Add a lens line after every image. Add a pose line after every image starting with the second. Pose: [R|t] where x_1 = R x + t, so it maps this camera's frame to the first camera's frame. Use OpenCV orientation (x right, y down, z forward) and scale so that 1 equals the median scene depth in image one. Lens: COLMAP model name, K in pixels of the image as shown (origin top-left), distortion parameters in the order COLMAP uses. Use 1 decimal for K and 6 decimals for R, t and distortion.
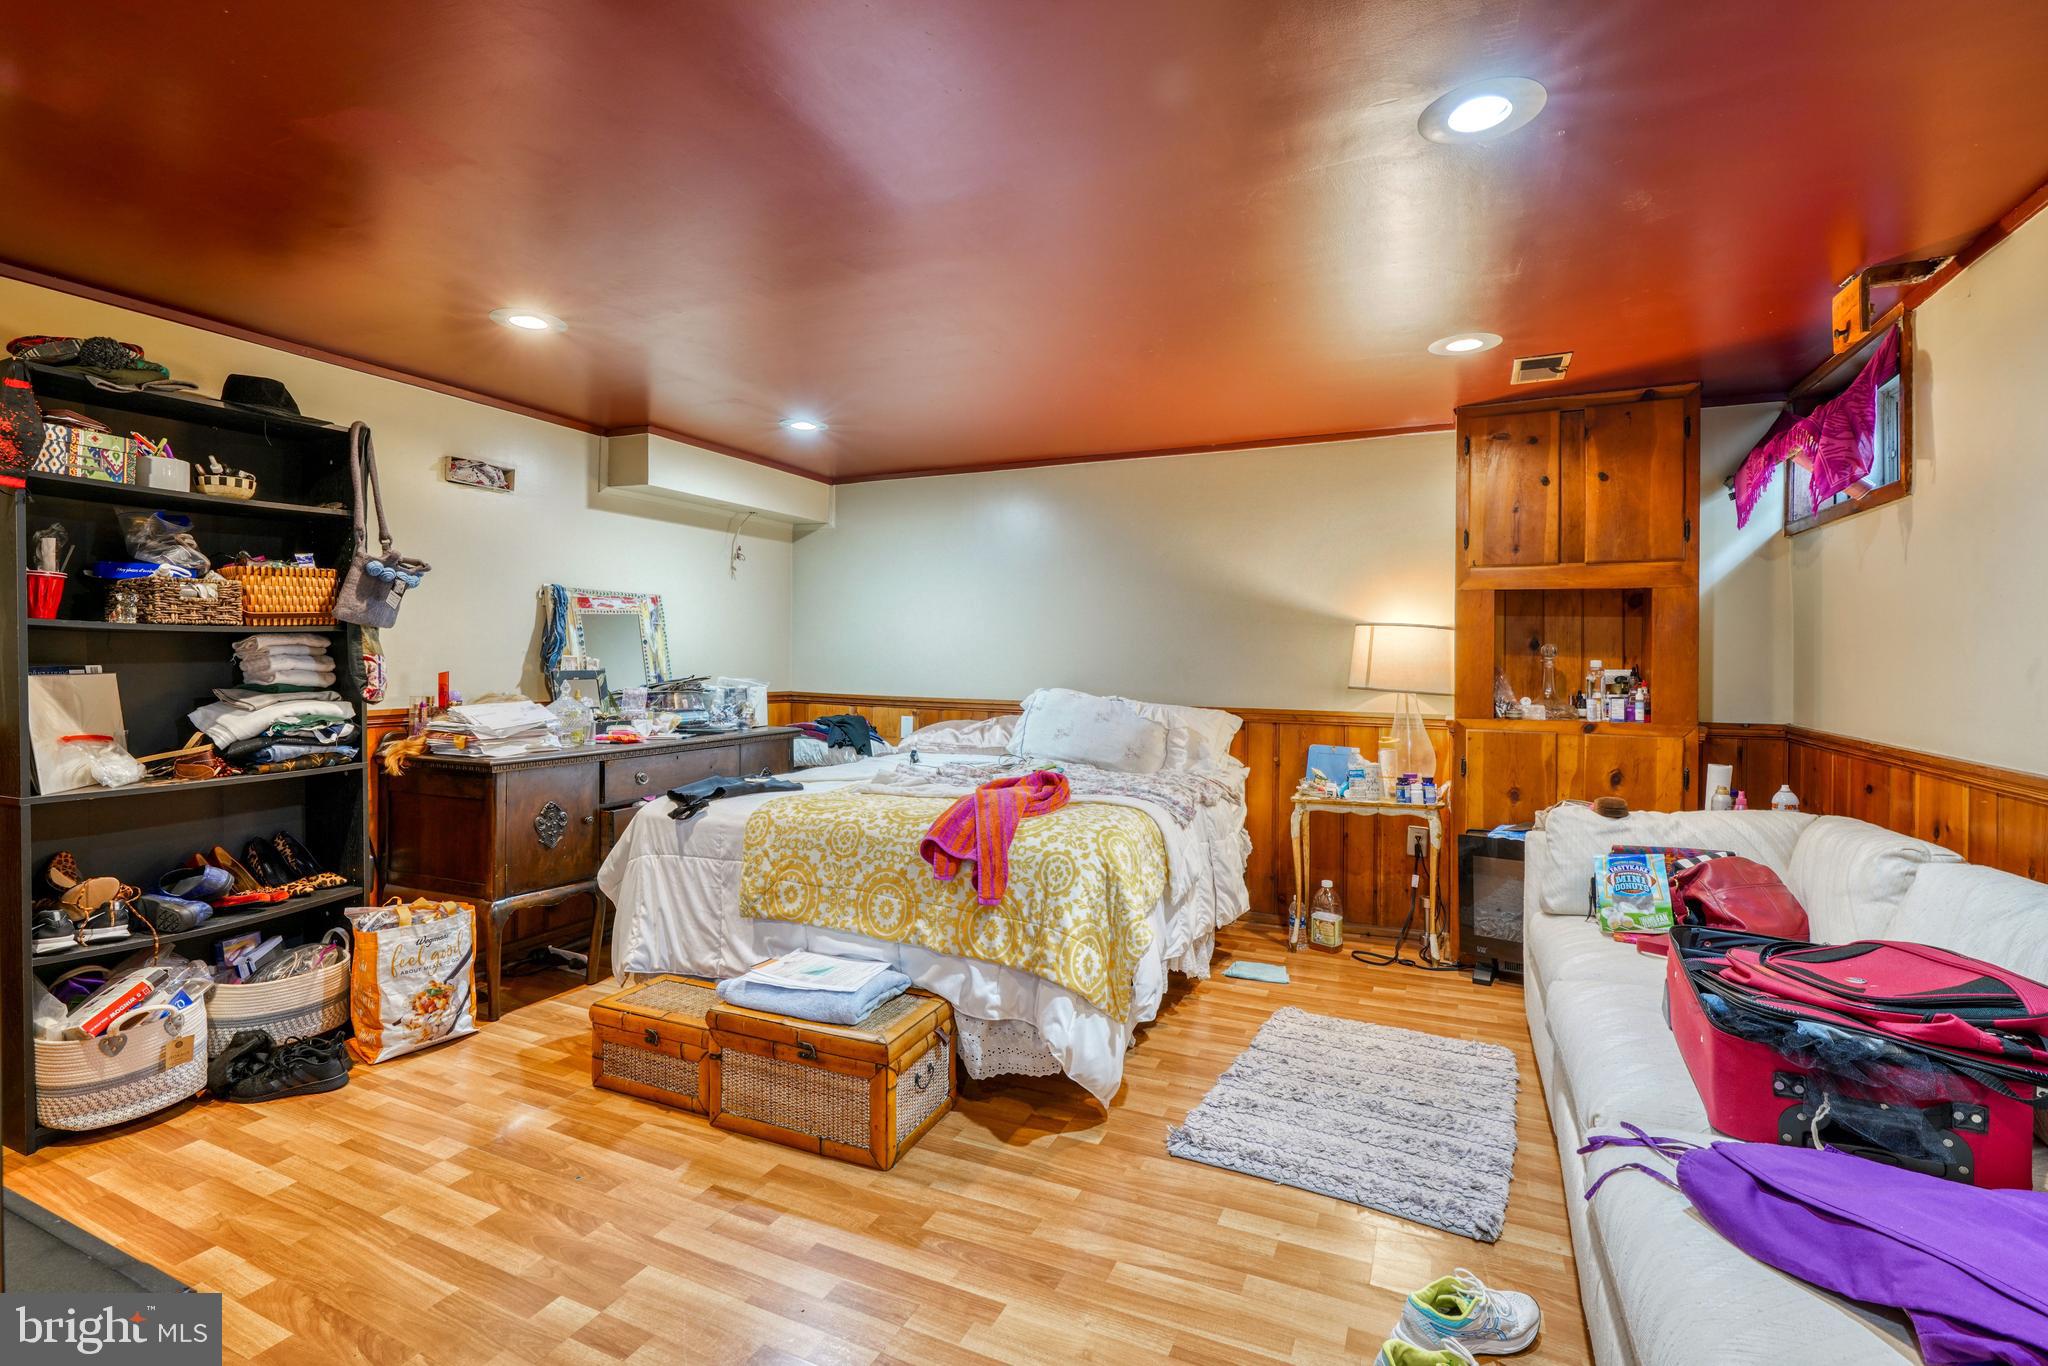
lens RADIAL K [[932.9, 0, 1022.6], [0, 932.9, 674.7], [0, 0, 1]] dist [-0.013315, 0.006347]
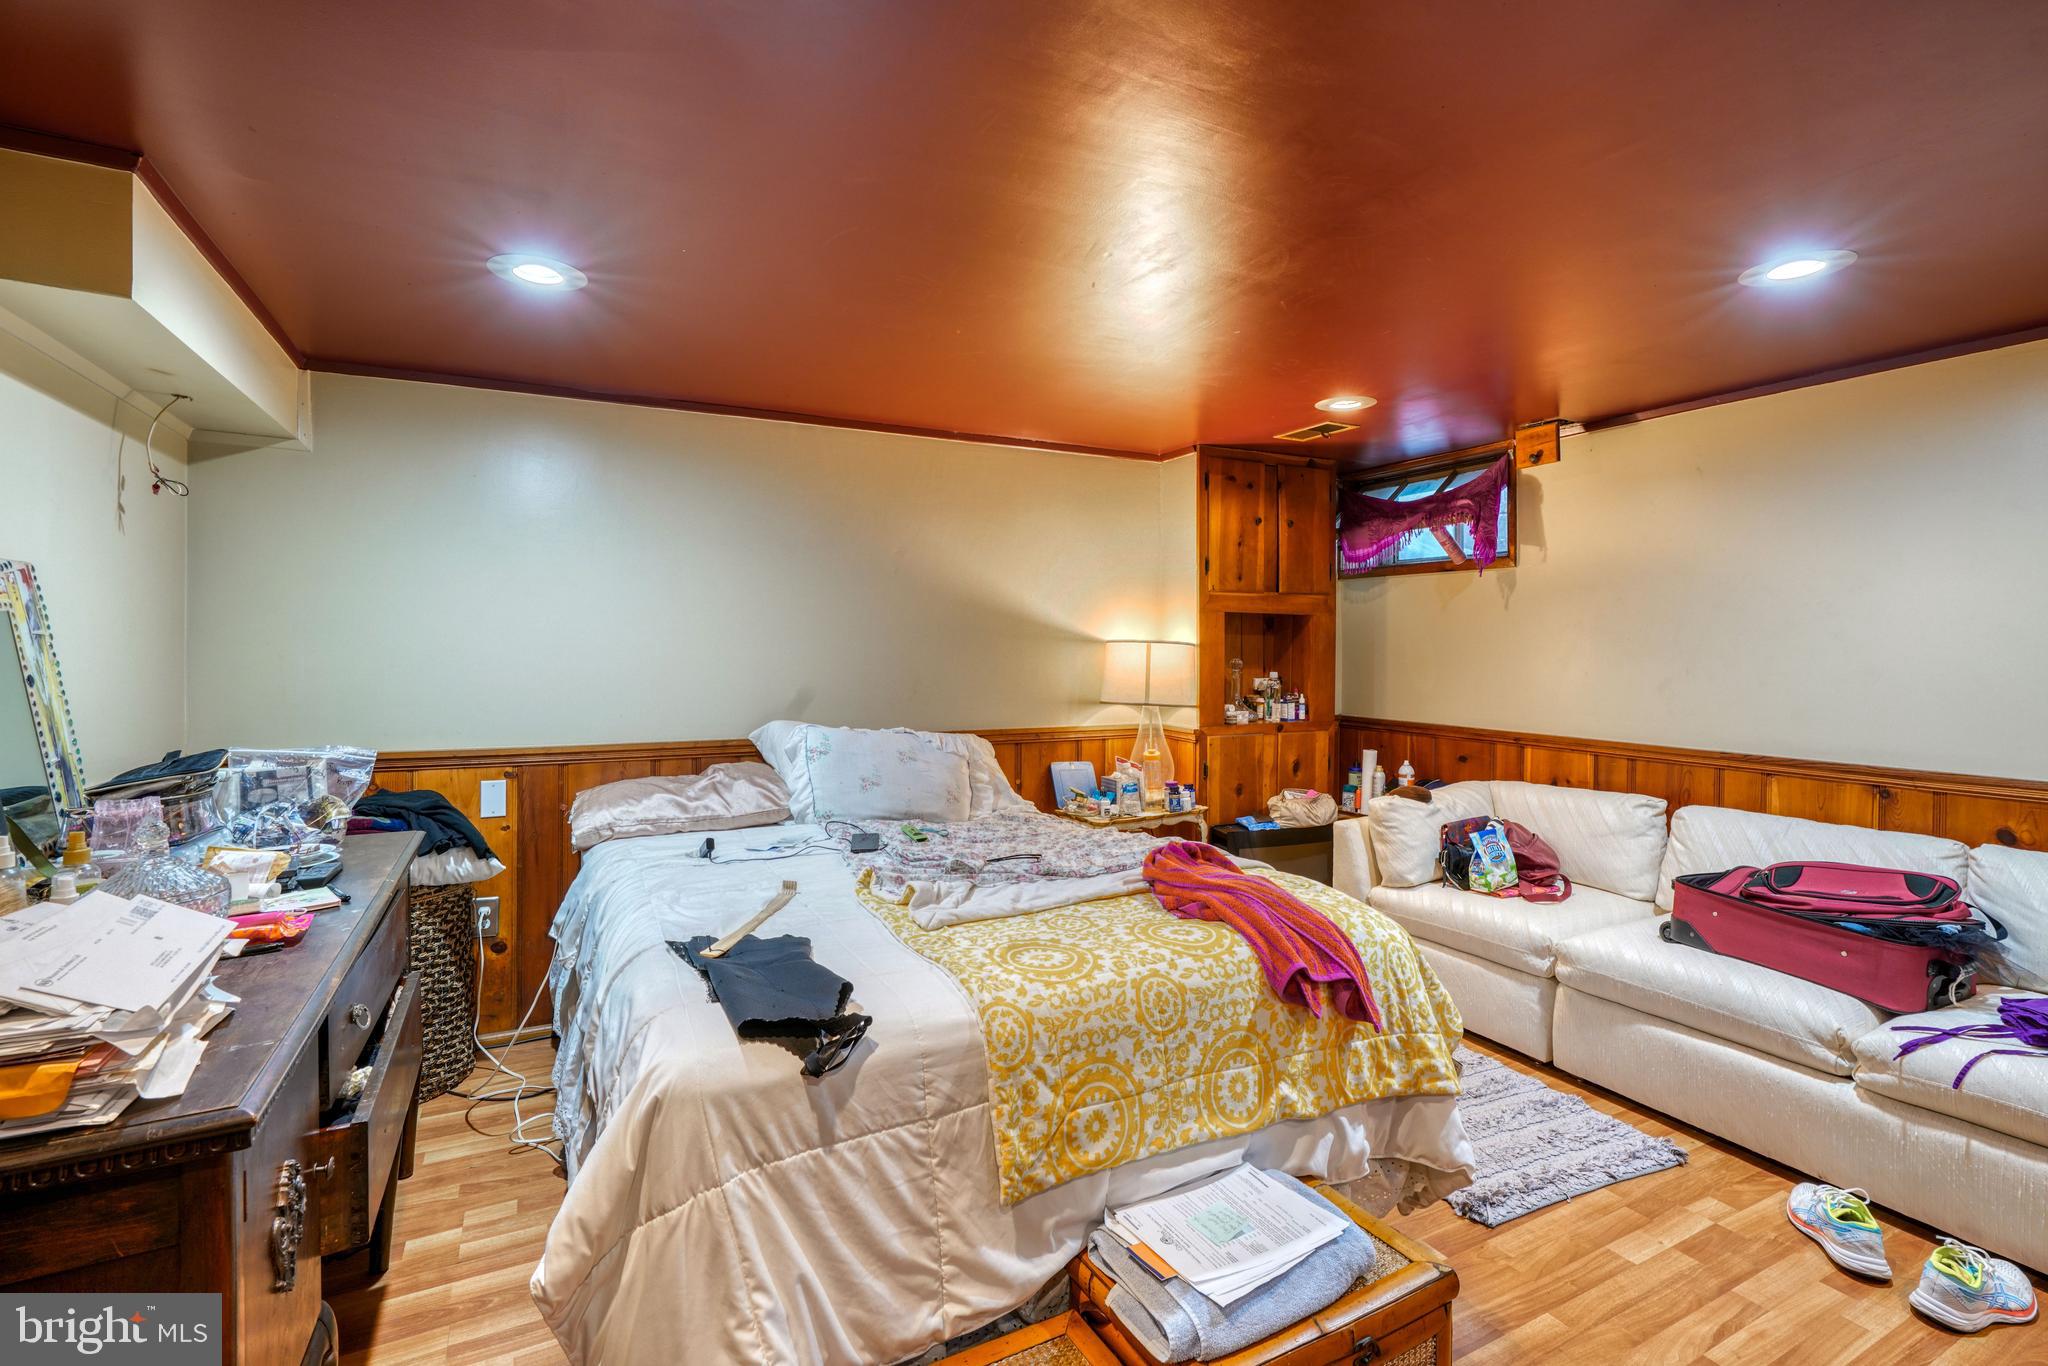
lens RADIAL K [[932.9, 0, 1018.4], [0, 932.9, 662.2], [0, 0, 1]] dist [-0.013315, 0.006347]
pose [[0.617615, -0.021162, 0.786196, -0.694317], [0.015853, 0.999770, 0.014457, -0.064200], [-0.786321, 0.003535, 0.617808, 0.633111]]
